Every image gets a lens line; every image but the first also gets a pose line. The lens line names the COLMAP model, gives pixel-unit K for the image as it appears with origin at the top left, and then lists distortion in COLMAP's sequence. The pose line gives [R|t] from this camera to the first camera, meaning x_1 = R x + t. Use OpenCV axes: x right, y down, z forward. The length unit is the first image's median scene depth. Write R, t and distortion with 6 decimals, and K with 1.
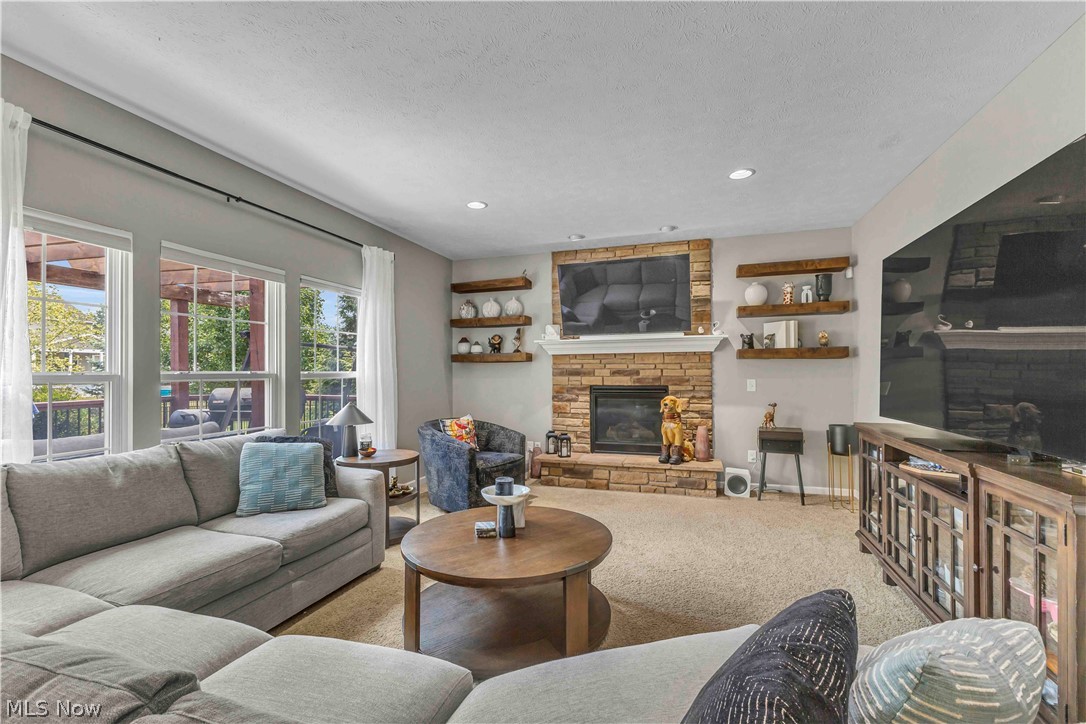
lens RADIAL K [[476.3, 0, 544.7], [0, 476.3, 370.4], [0, 0, 1]] dist [0.002855, -0.000220]
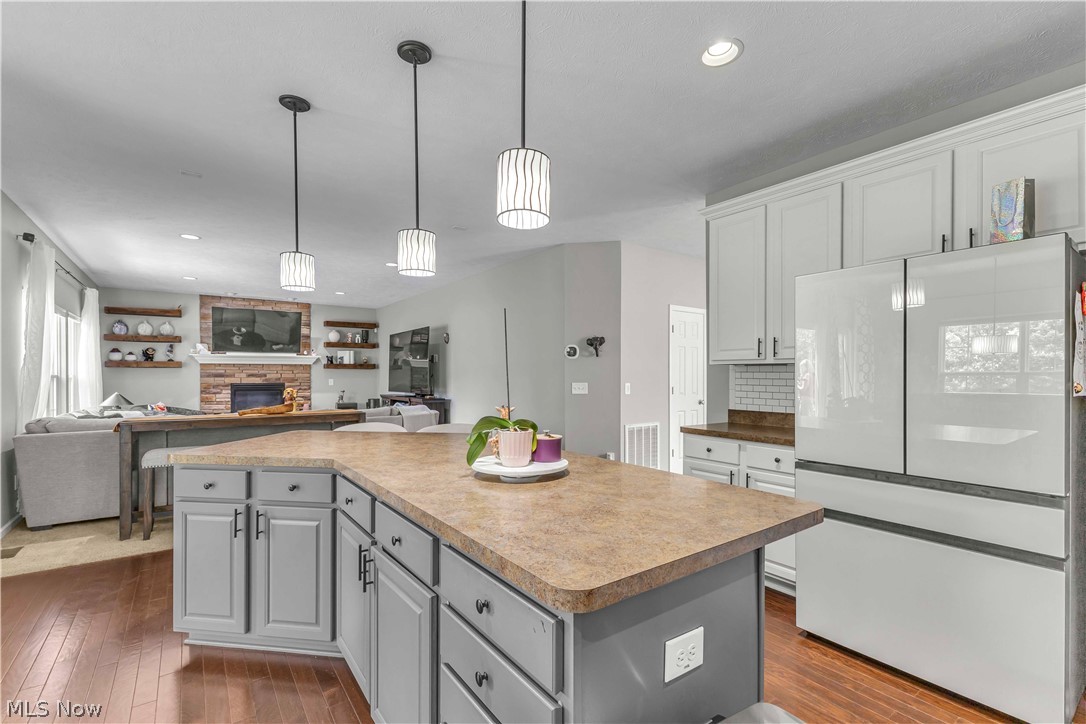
lens RADIAL K [[476.3, 0, 544.7], [0, 476.3, 370.4], [0, 0, 1]] dist [0.002855, -0.000220]
pose [[0.589513, 0.013365, 0.807648, -0.613513], [-0.004704, 0.999903, -0.013113, 0.004403], [-0.807745, 0.003931, 0.589519, -0.839035]]
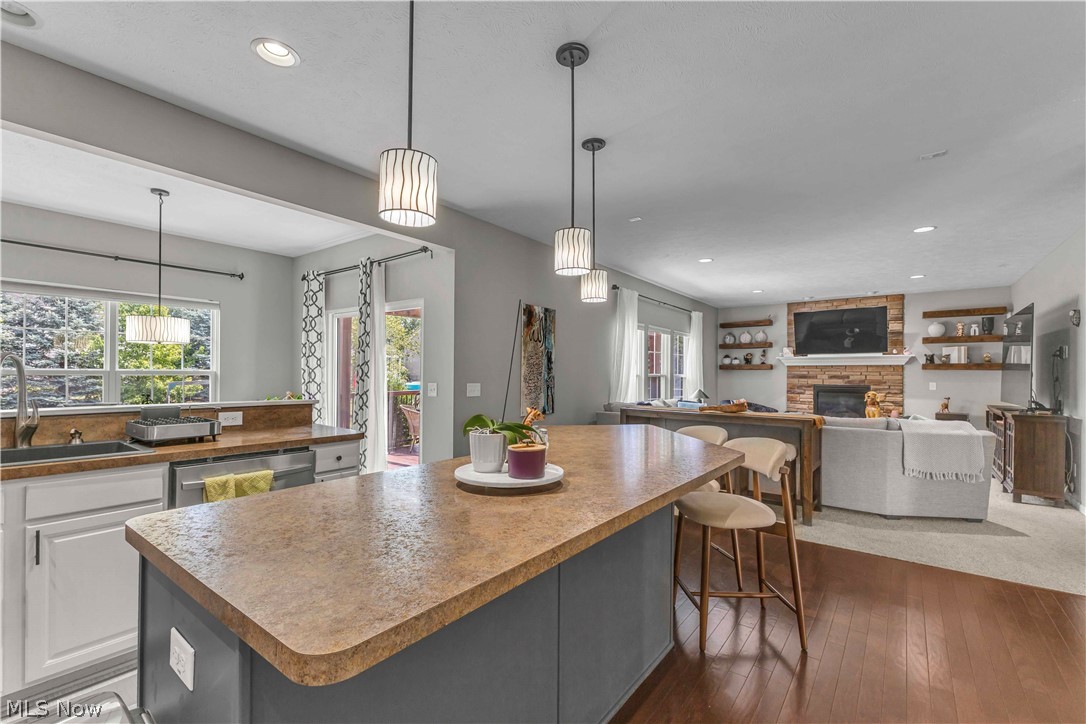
lens RADIAL K [[469.5, 0, 543.3], [0, 469.5, 373.1], [0, 0, 1]] dist [0.010124, -0.000105]
pose [[0.941437, 0.012989, -0.336937, -0.251984], [-0.013188, 0.999912, 0.001698, 0.001482], [0.336930, 0.002845, 0.941526, -0.899811]]
